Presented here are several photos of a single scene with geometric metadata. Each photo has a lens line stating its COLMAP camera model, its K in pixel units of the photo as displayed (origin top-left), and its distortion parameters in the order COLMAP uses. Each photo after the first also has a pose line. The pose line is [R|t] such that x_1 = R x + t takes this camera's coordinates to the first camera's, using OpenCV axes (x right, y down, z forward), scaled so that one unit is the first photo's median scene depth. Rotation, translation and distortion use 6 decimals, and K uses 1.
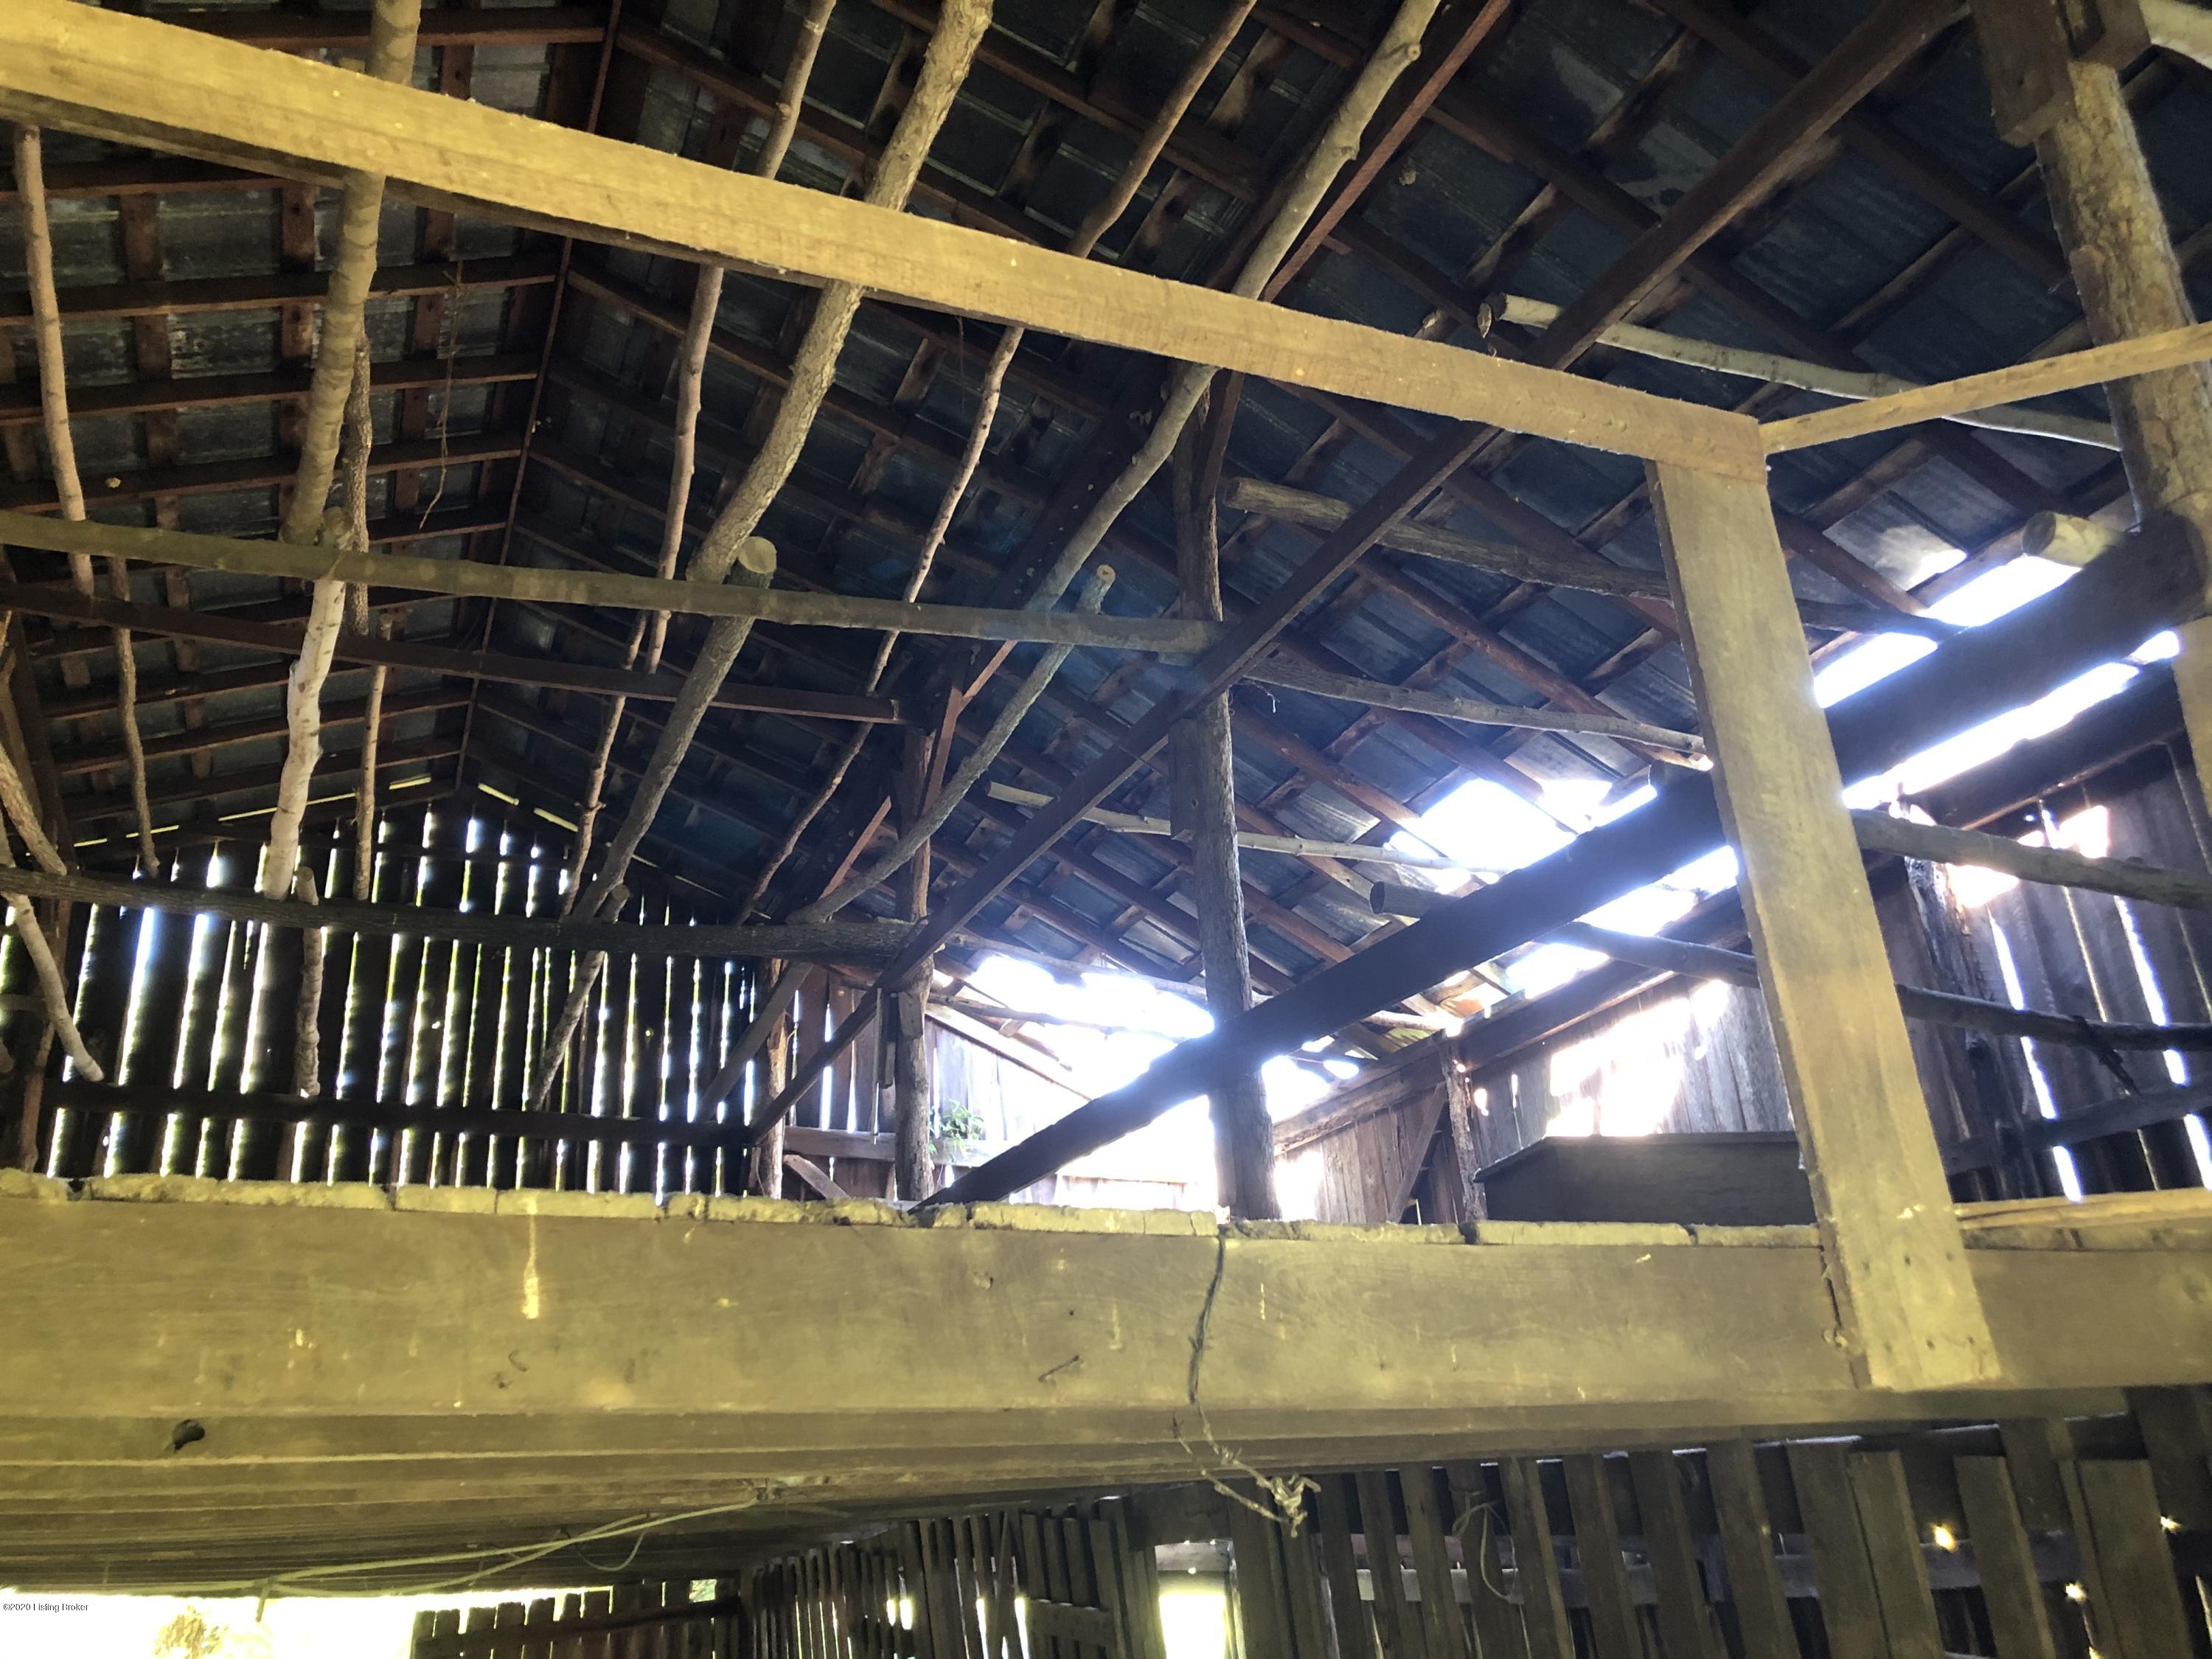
lens RADIAL K [[1823.0, 0, 1115.7], [0, 1823.0, 806.7], [0, 0, 1]] dist [0.048222, -0.069691]
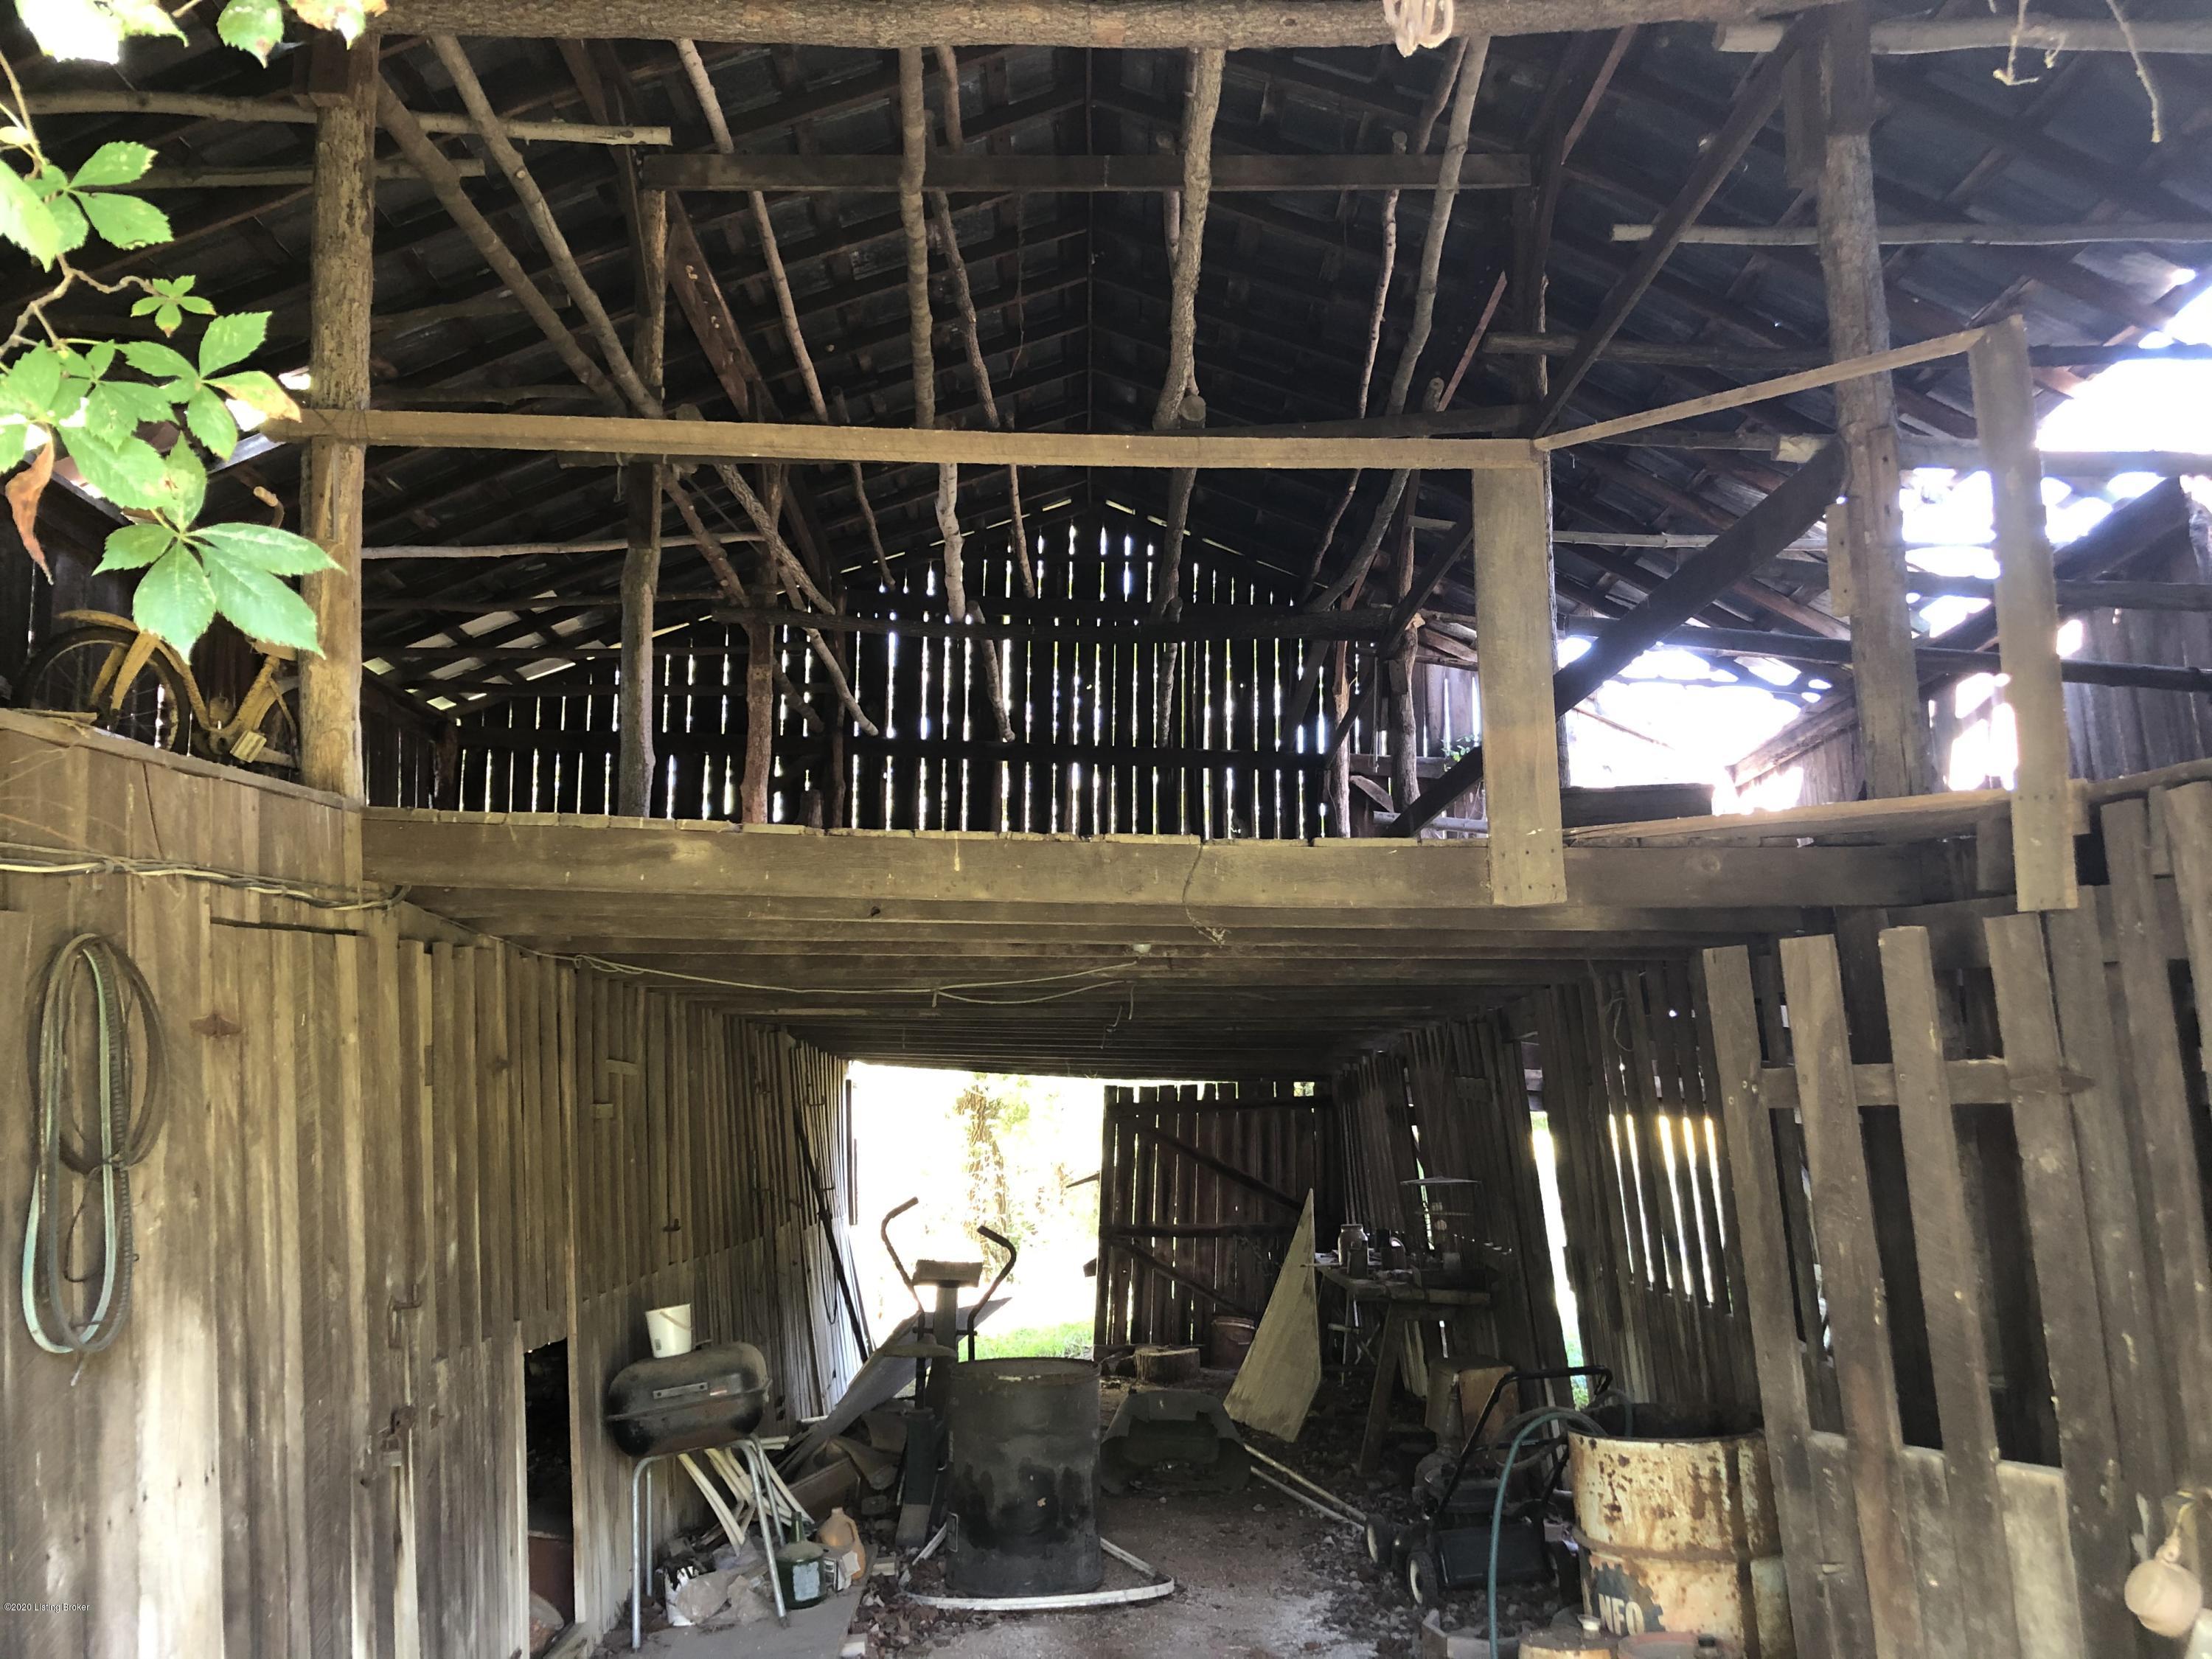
lens RADIAL K [[1823.0, 0, 1091.6], [0, 1823.0, 793.3], [0, 0, 1]] dist [0.048222, -0.069691]
pose [[0.922417, -0.015570, -0.385881, 0.200056], [0.094830, 0.977728, 0.187233, -0.075311], [0.374371, -0.209300, 0.903349, -0.310479]]
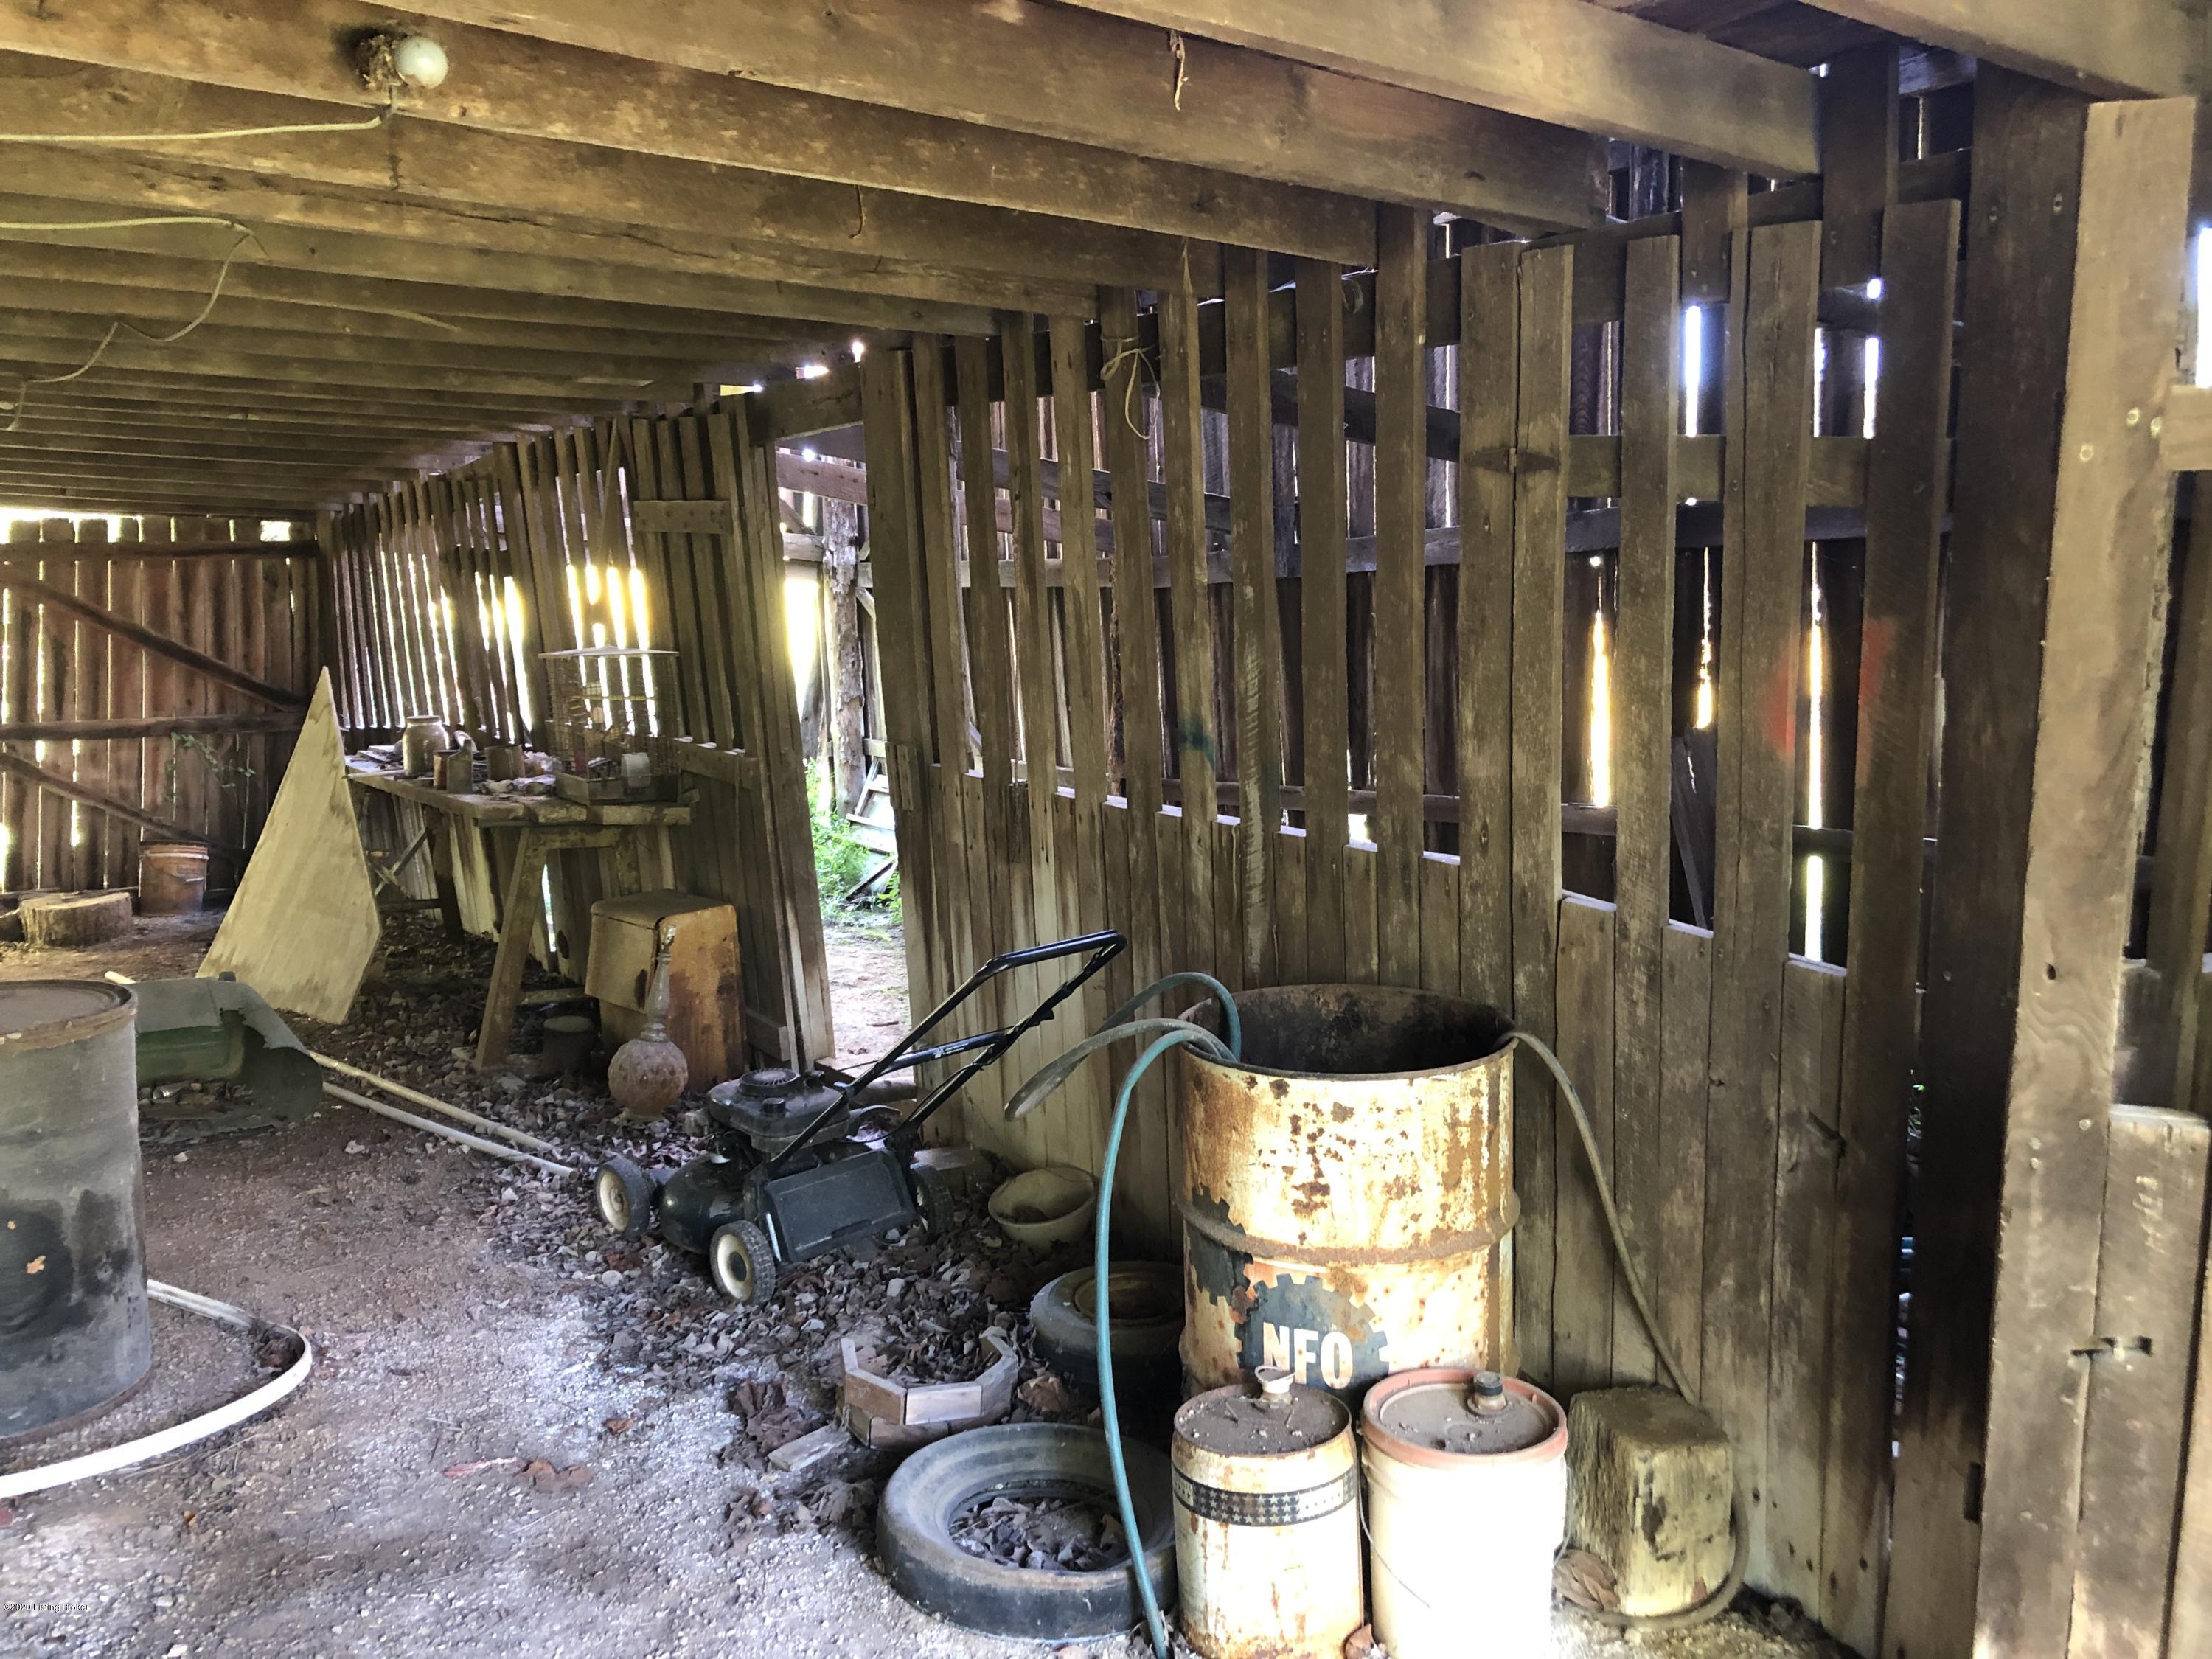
lens RADIAL K [[1823.0, 0, 1105.6], [0, 1823.0, 799.3], [0, 0, 1]] dist [0.048222, -0.069691]
pose [[0.972983, 0.040642, 0.227273, -0.015852], [-0.139789, 0.887146, 0.439807, 0.081350], [-0.183750, -0.459695, 0.868859, 0.012317]]
